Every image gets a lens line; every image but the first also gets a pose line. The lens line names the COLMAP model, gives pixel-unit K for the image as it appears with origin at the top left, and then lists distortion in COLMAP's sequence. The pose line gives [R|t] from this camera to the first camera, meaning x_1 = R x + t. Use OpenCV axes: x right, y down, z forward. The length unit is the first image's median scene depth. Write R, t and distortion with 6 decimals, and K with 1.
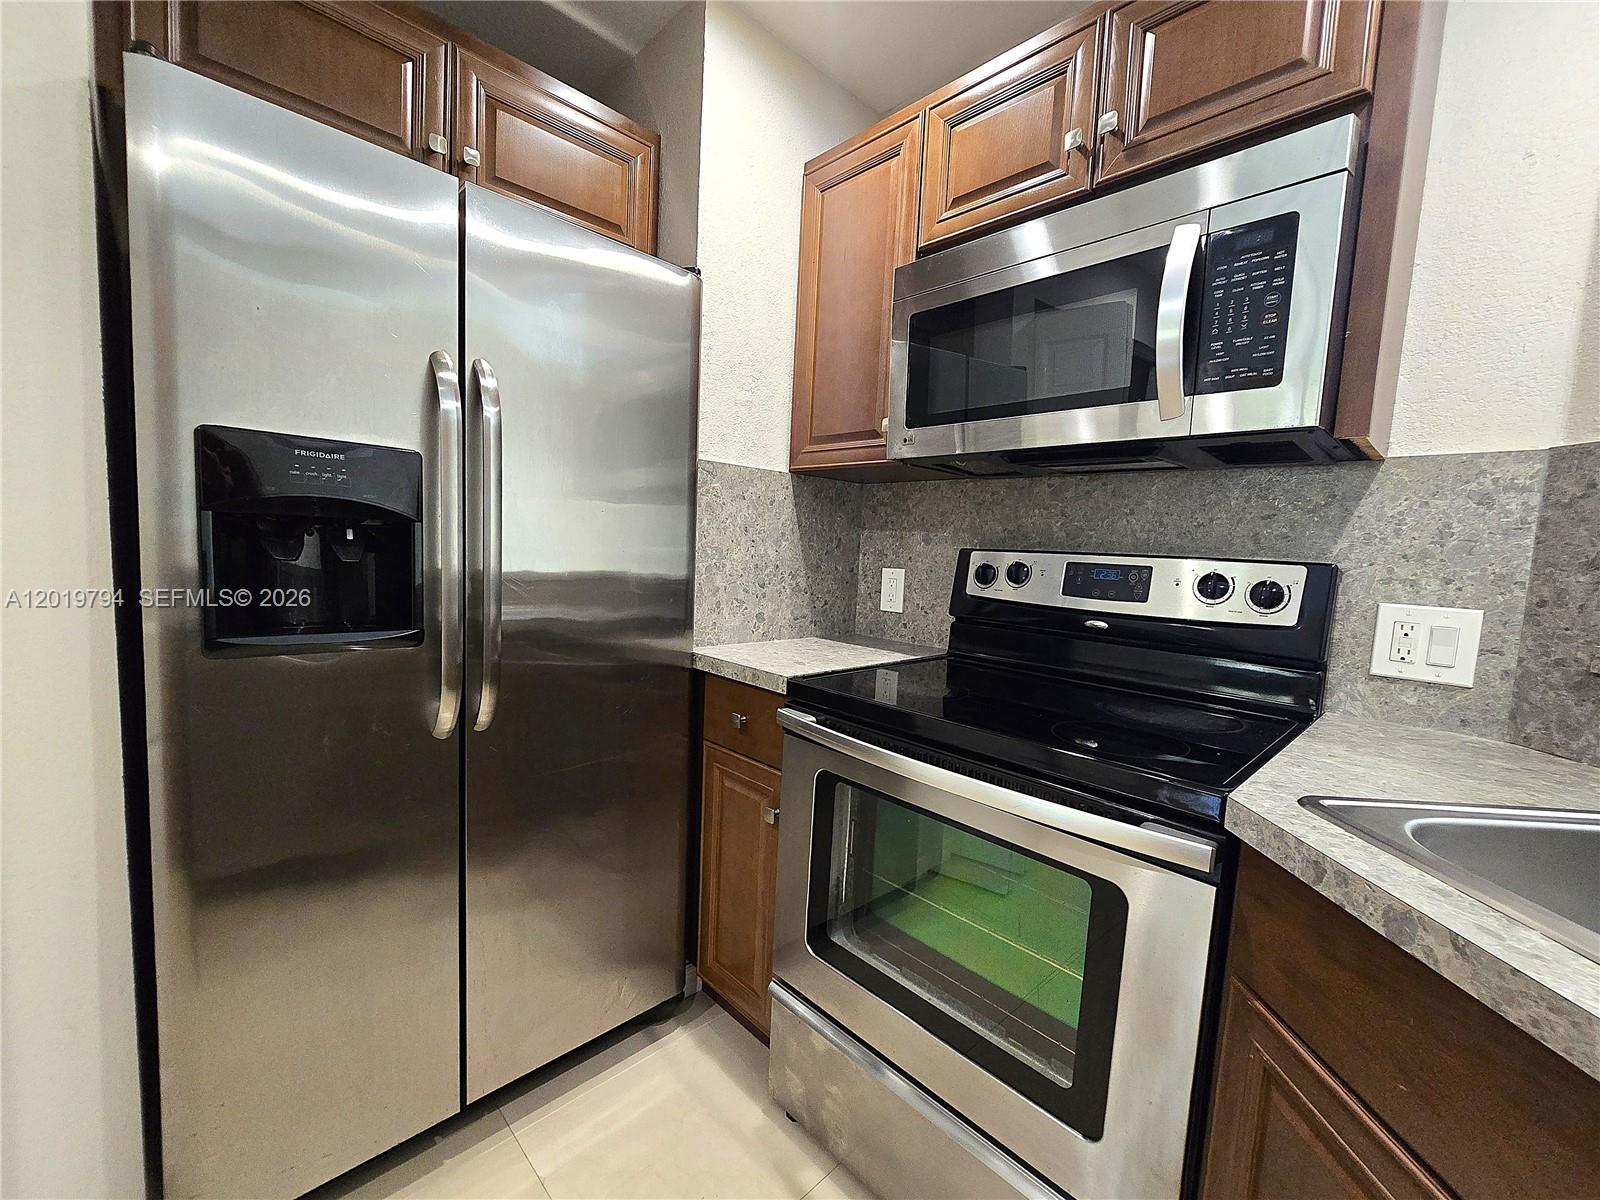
lens RADIAL K [[663.5, 0, 795.5], [0, 663.5, 605.6], [0, 0, 1]] dist [-0.000763, 0.001814]
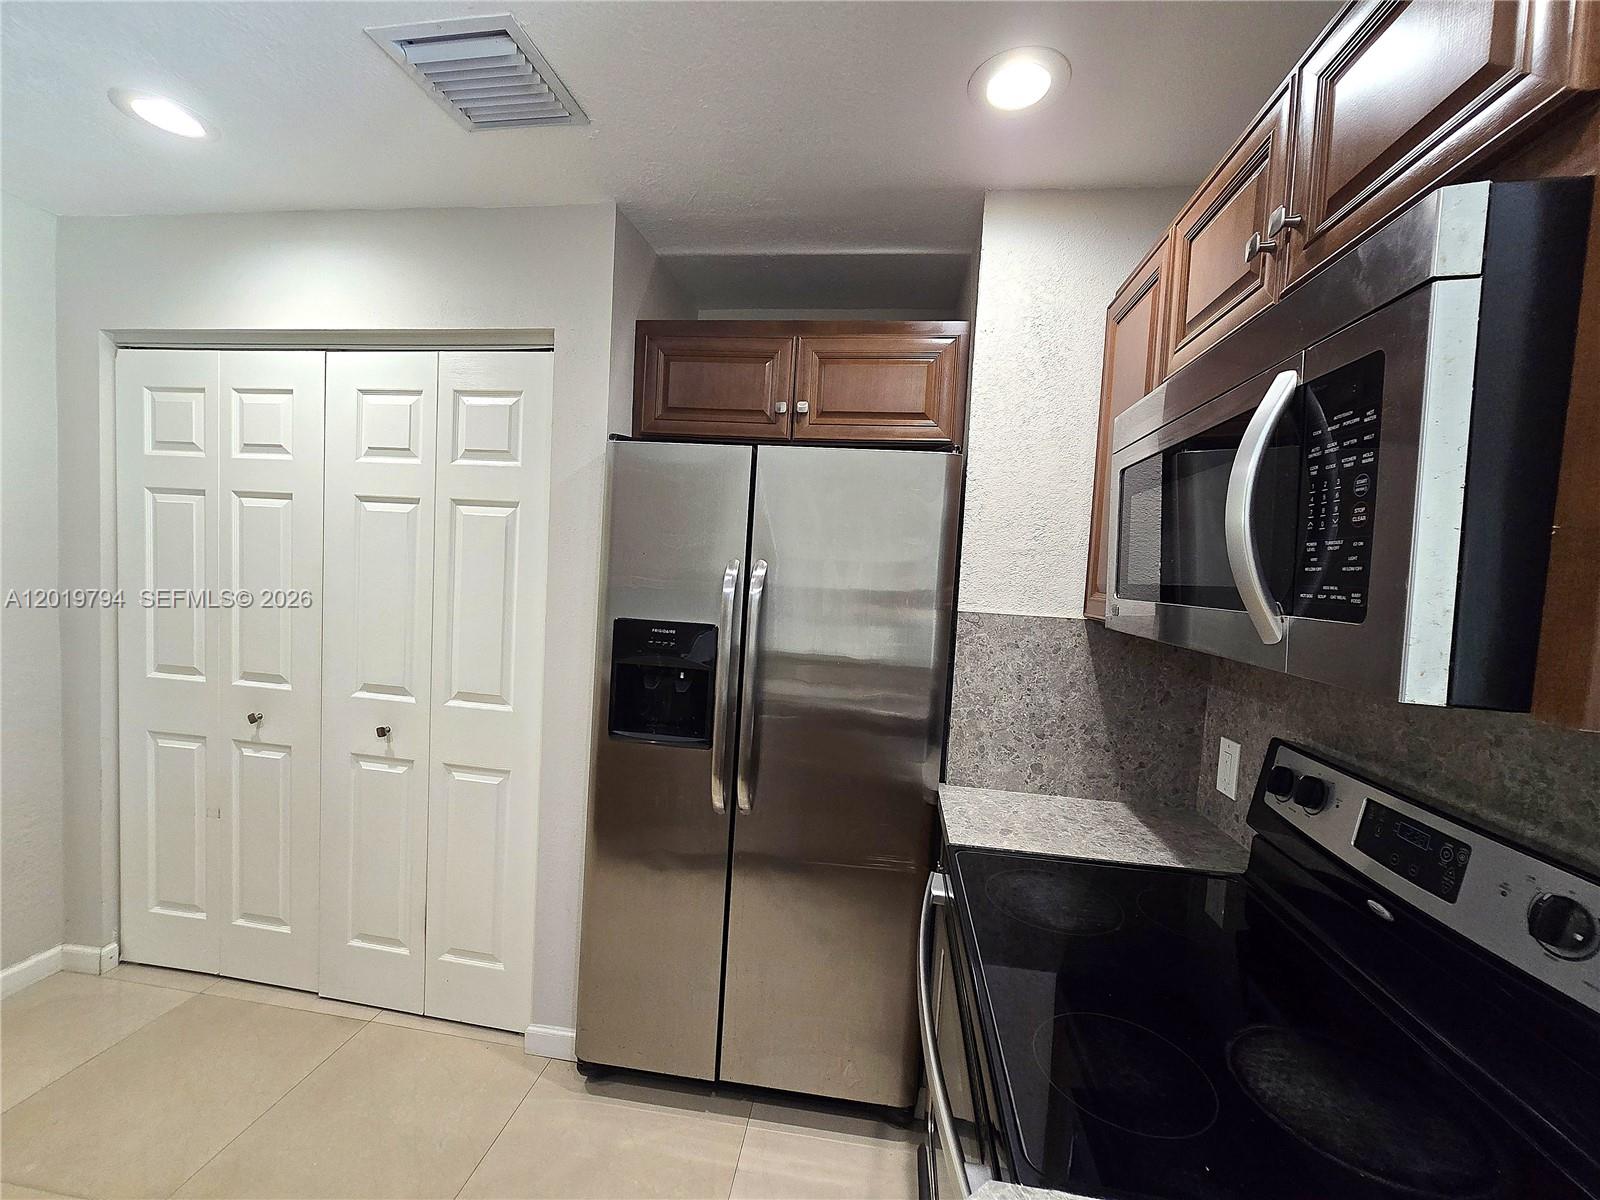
lens RADIAL K [[663.5, 0, 800.6], [0, 663.5, 609.2], [0, 0, 1]] dist [-0.000763, 0.001814]
pose [[0.624249, 0.034757, -0.780452, 0.512963], [-0.096011, 0.994850, -0.032490, -0.159855], [0.775303, 0.095214, 0.624371, 0.123729]]
